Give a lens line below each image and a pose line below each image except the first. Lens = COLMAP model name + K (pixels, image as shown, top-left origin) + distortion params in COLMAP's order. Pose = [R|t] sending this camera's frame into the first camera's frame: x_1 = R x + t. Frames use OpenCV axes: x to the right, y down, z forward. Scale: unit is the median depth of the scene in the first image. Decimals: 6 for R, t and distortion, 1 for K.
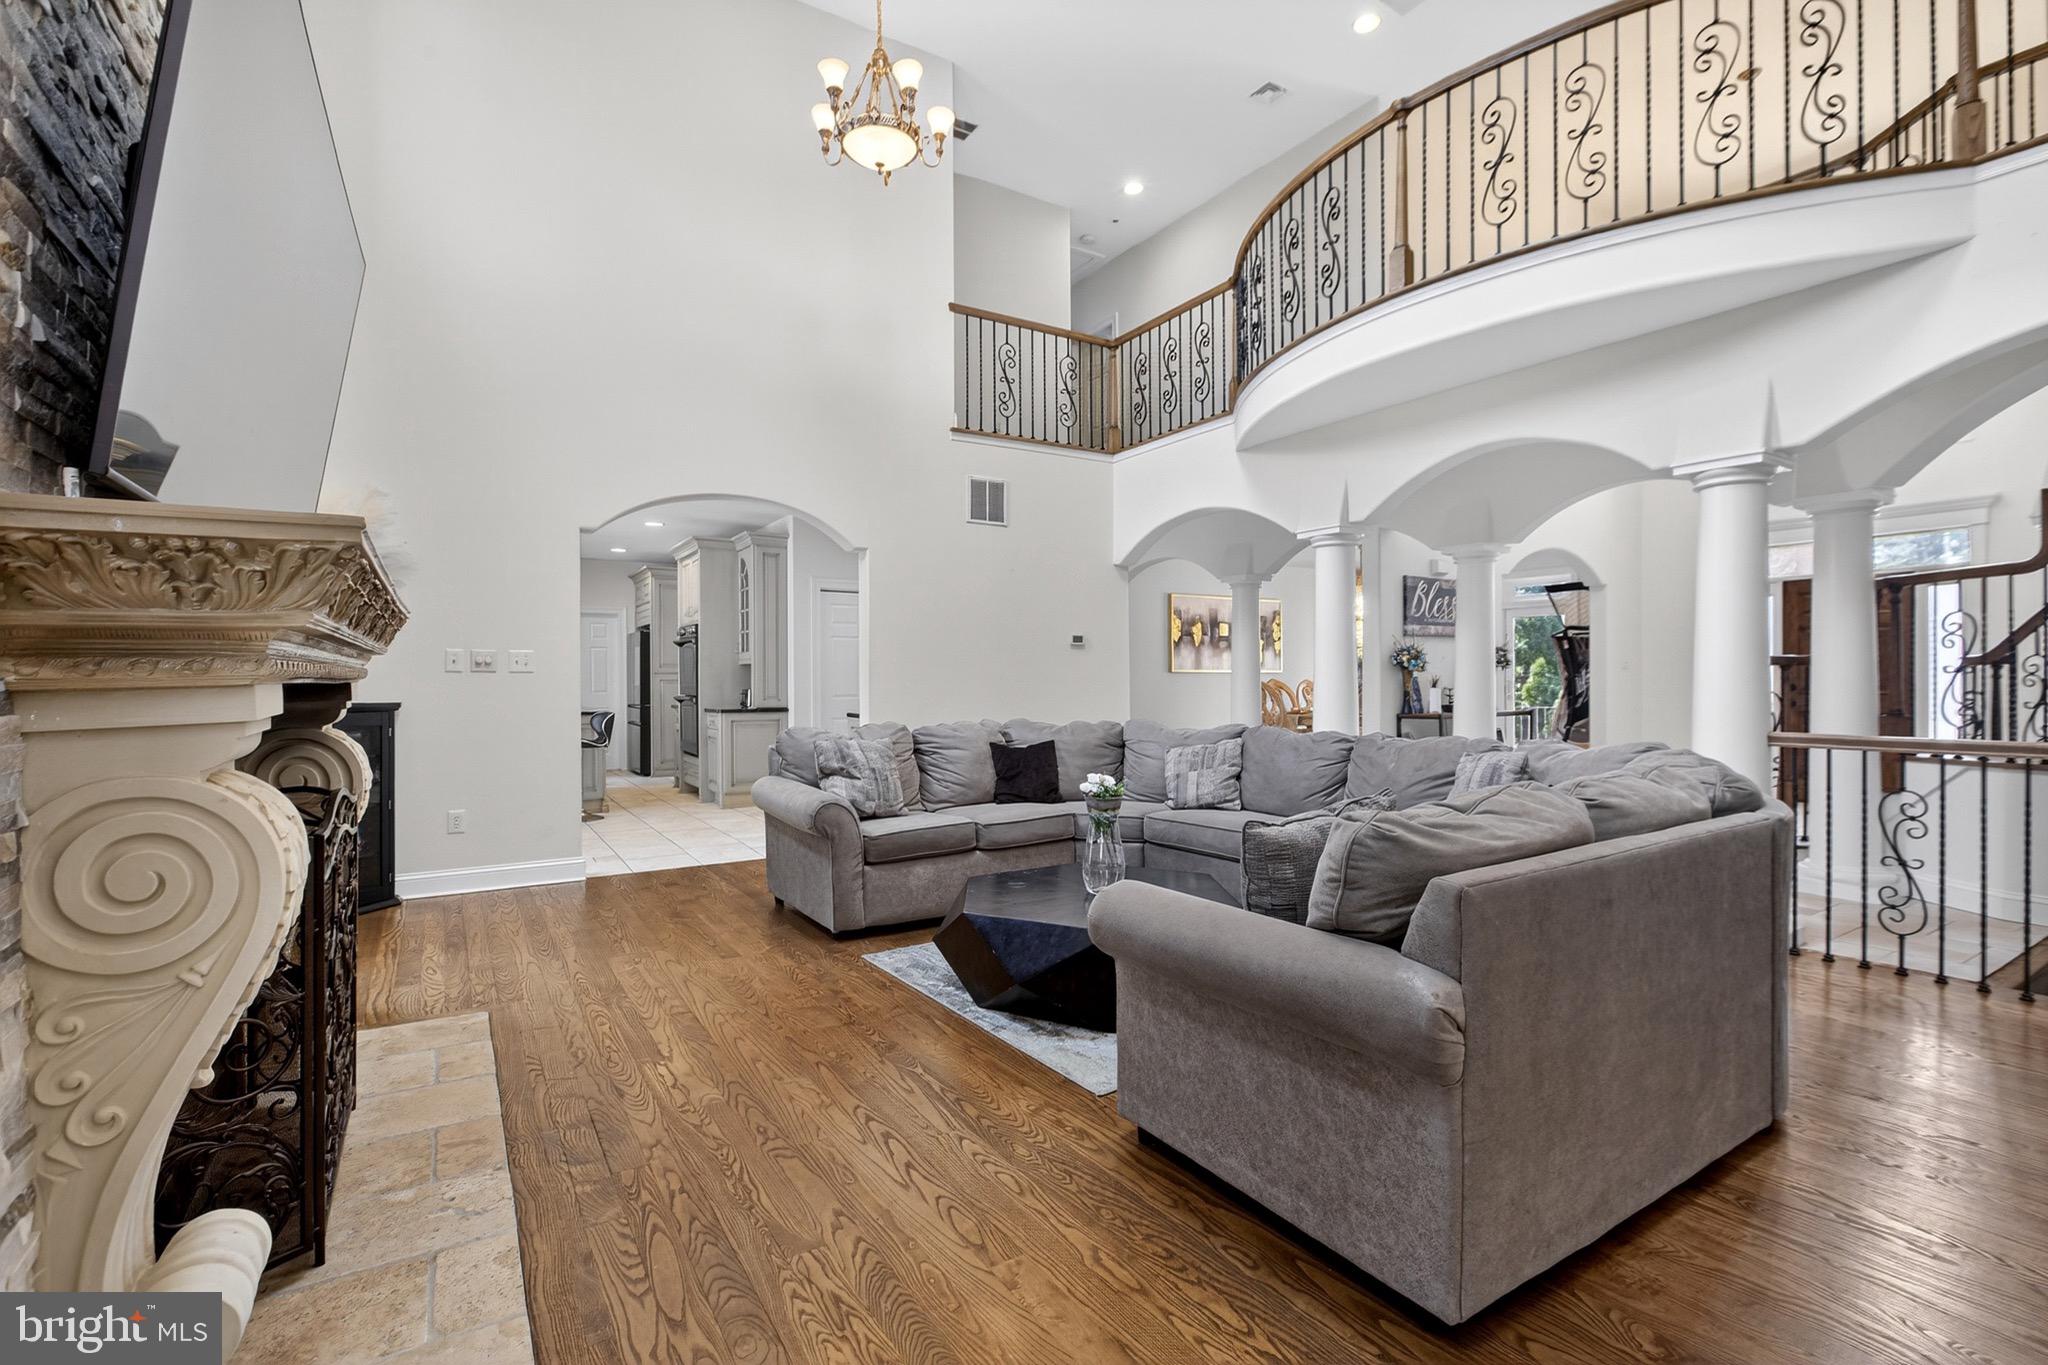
lens RADIAL K [[924.4, 0, 1024.0], [0, 924.4, 682.5], [0, 0, 1]] dist [-0.001393, -0.000031]
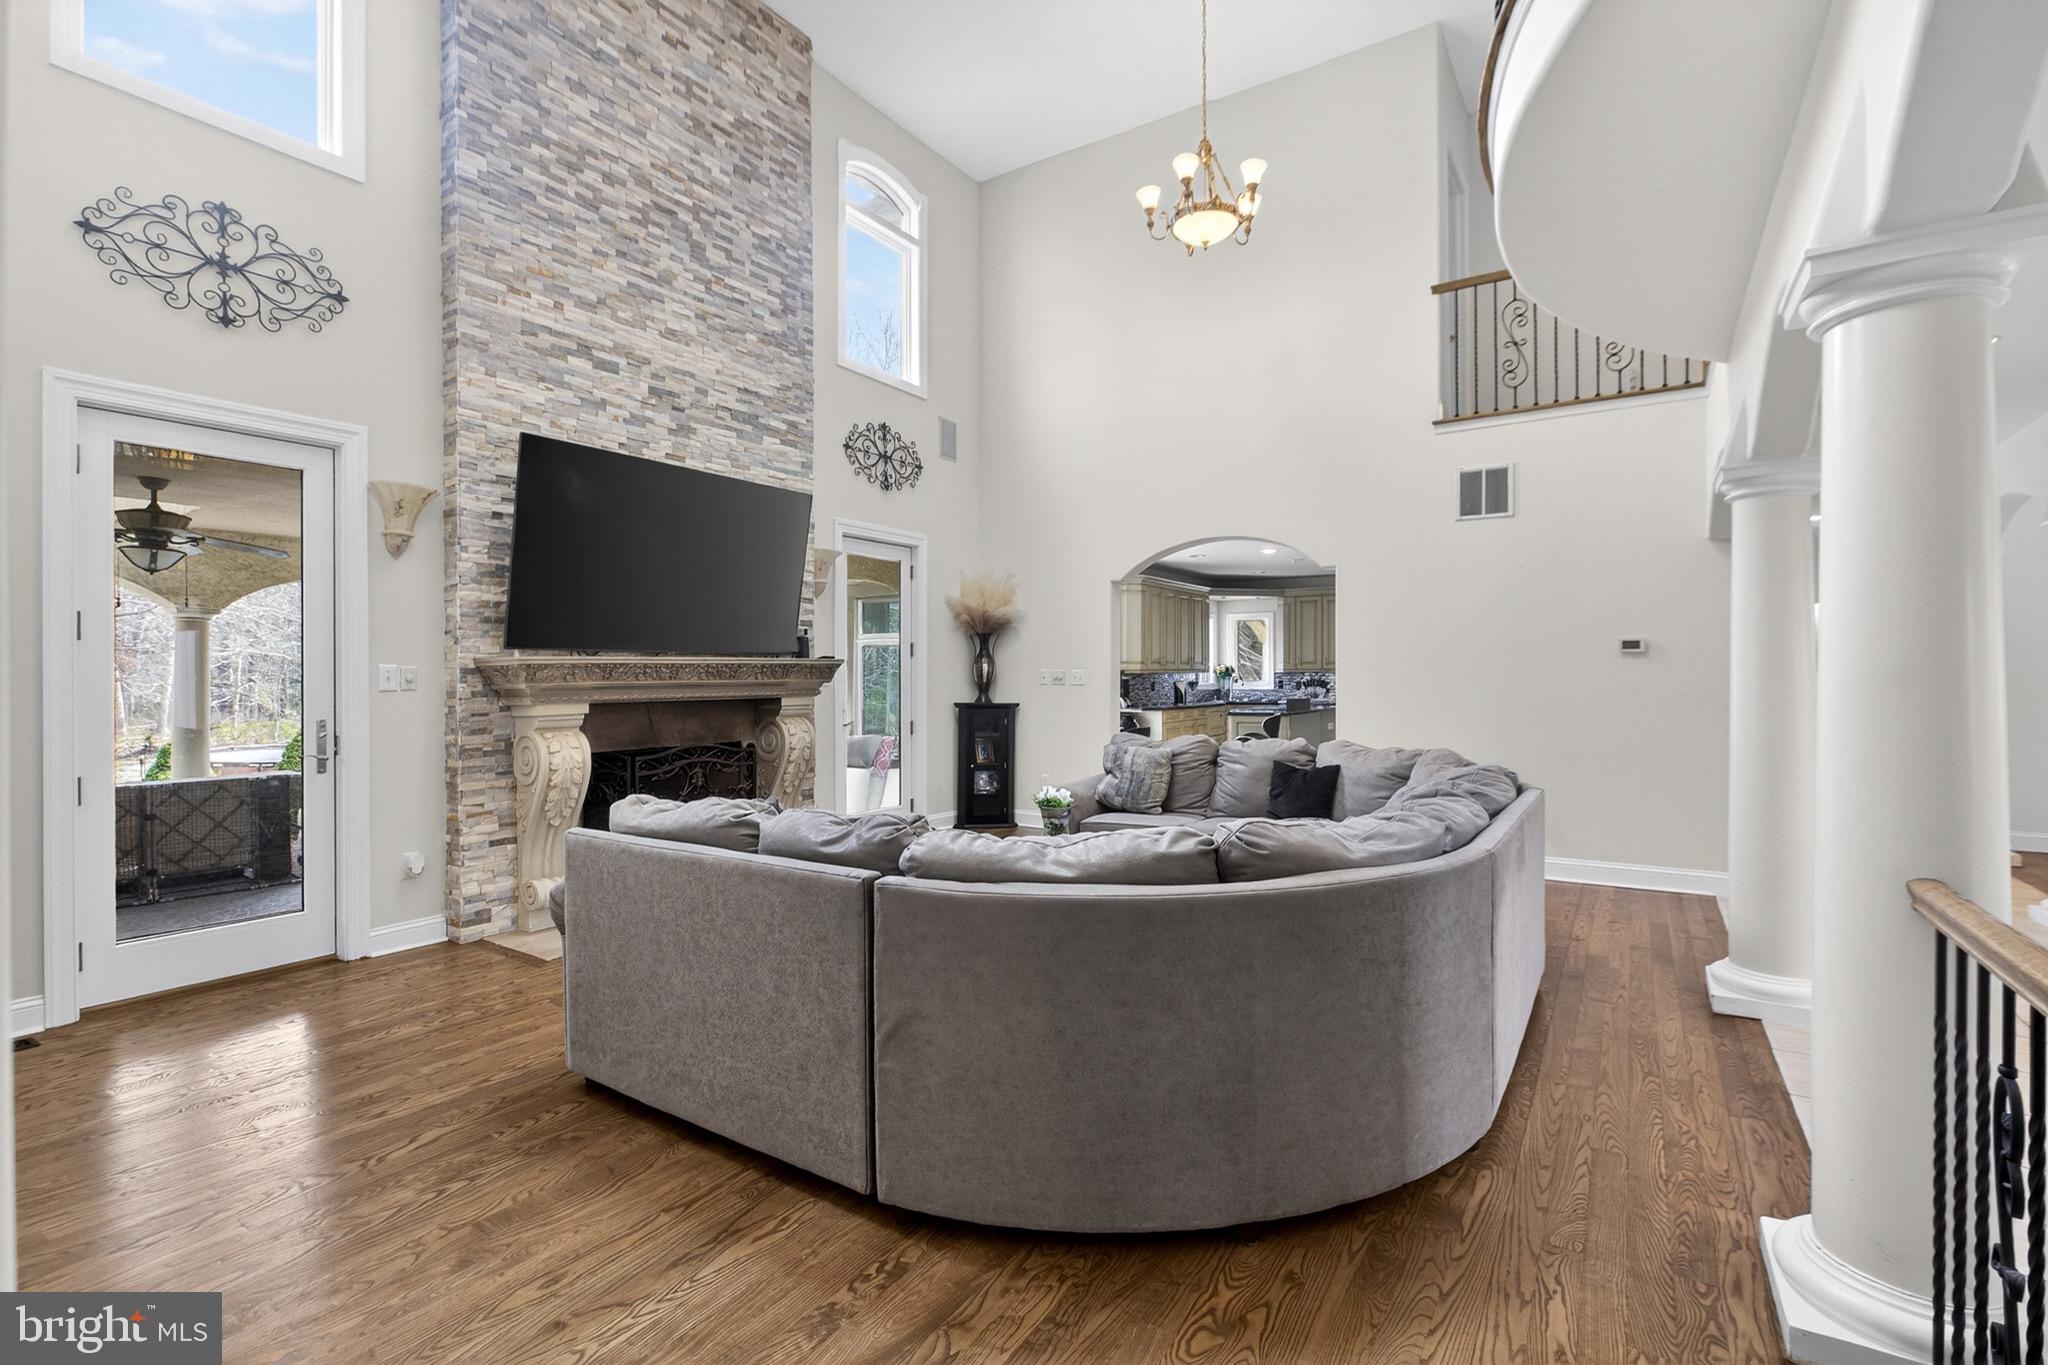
lens RADIAL K [[924.6, 0, 1026.5], [0, 924.6, 671.0], [0, 0, 1]] dist [-0.002375, -0.000050]
pose [[0.406474, 0.000308, -0.913662, 0.588786], [-0.003364, 0.999994, -0.001160, -0.024301], [0.913656, 0.003545, 0.406473, 0.253291]]
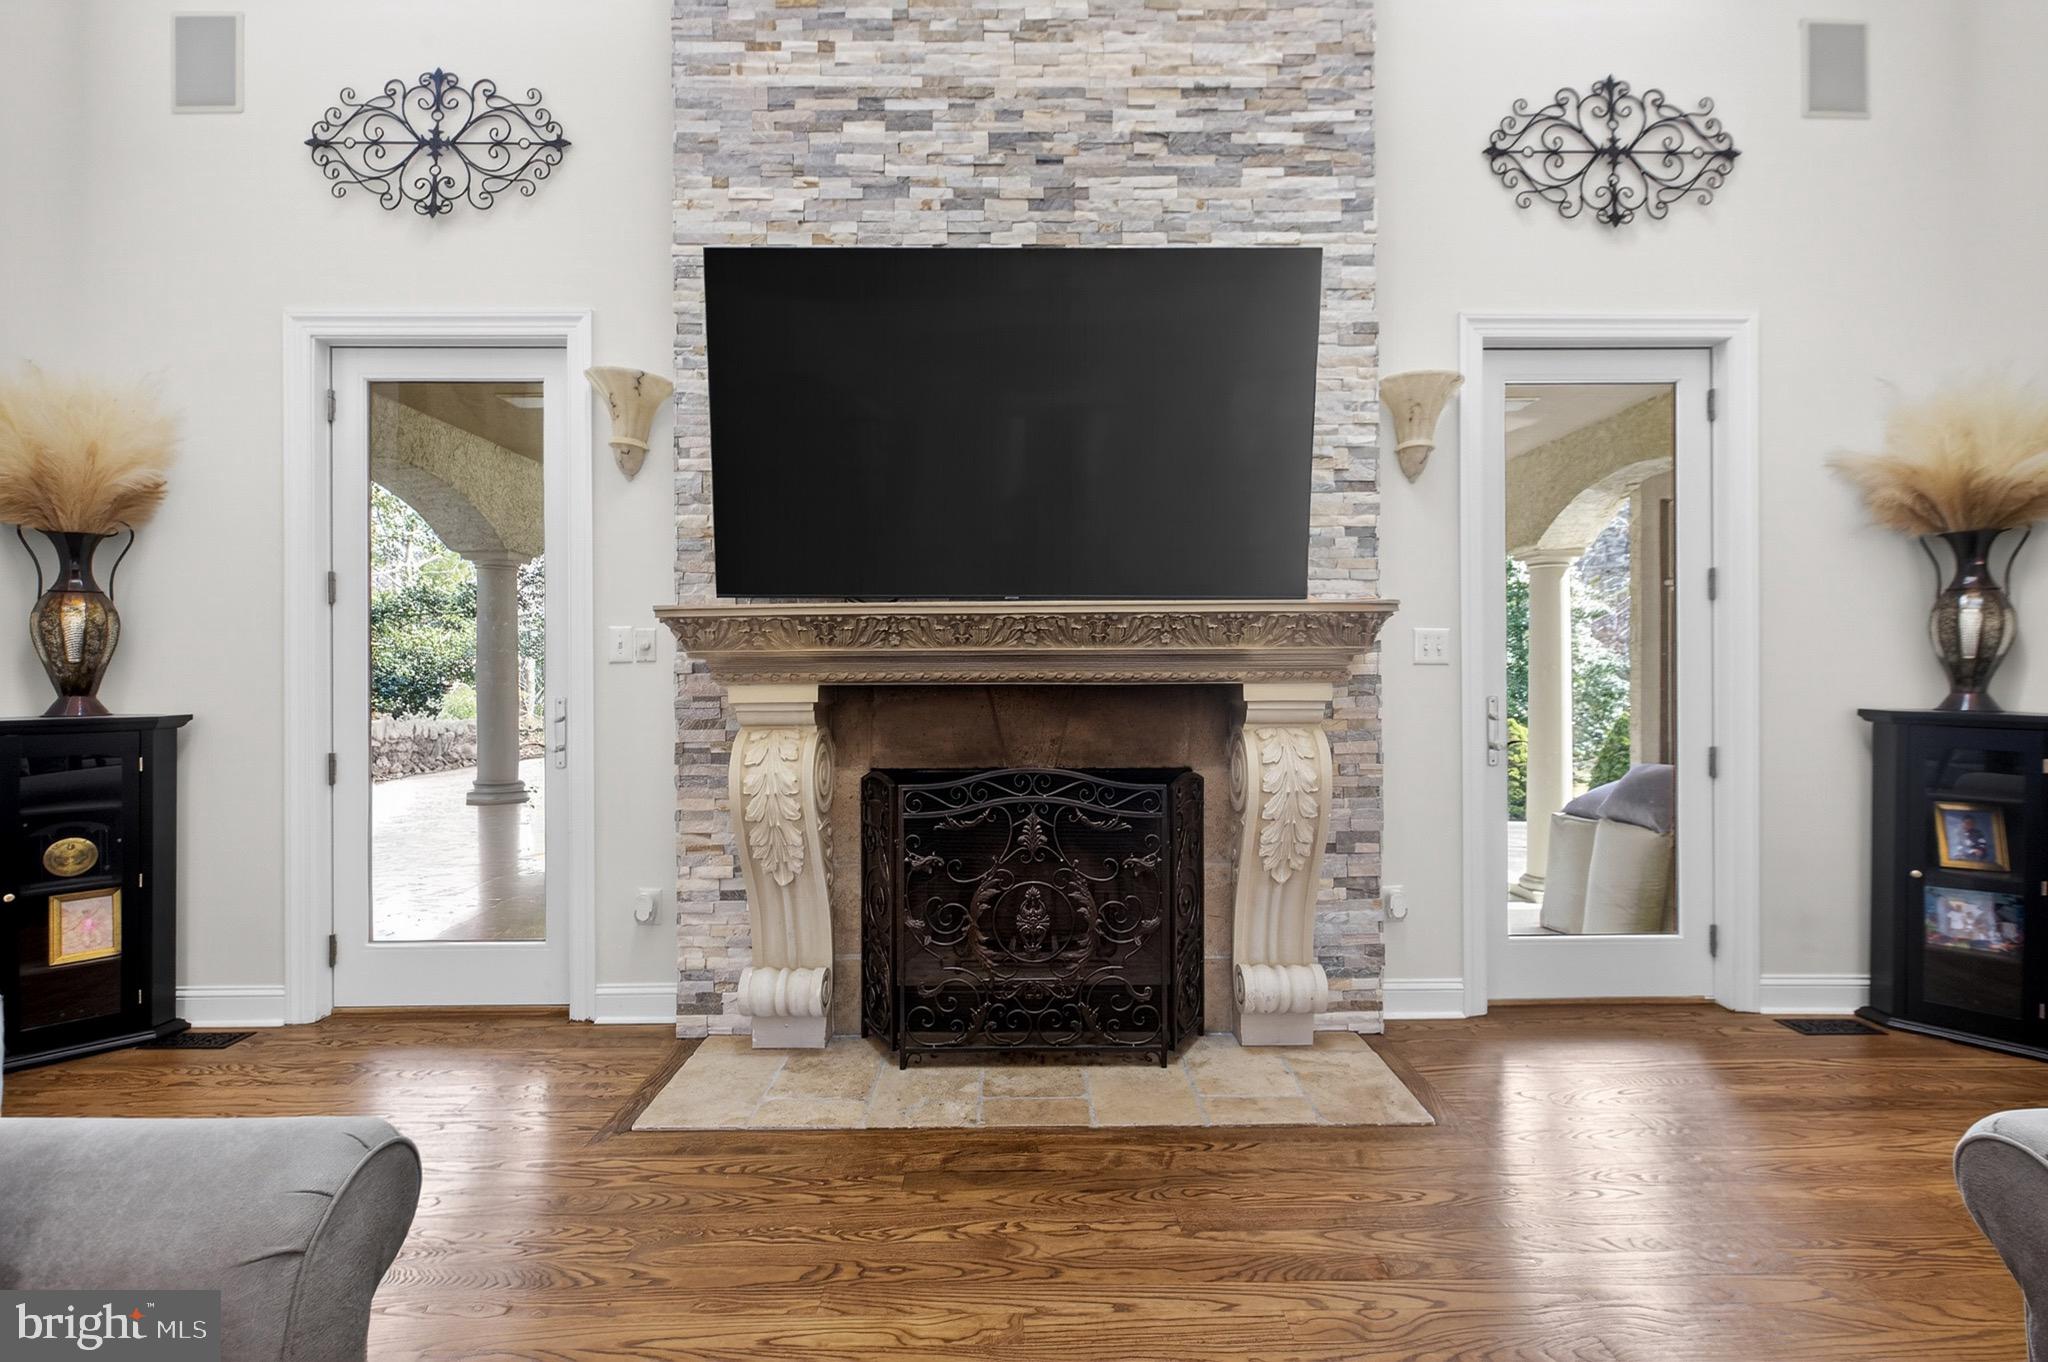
lens RADIAL K [[924.6, 0, 1026.5], [0, 924.6, 669.5], [0, 0, 1]] dist [-0.002375, -0.000050]
pose [[-0.527513, 0.002537, -0.849543, 0.111209], [0.001207, 0.999997, 0.002237, -0.007192], [0.849546, 0.000154, -0.527515, 0.531673]]
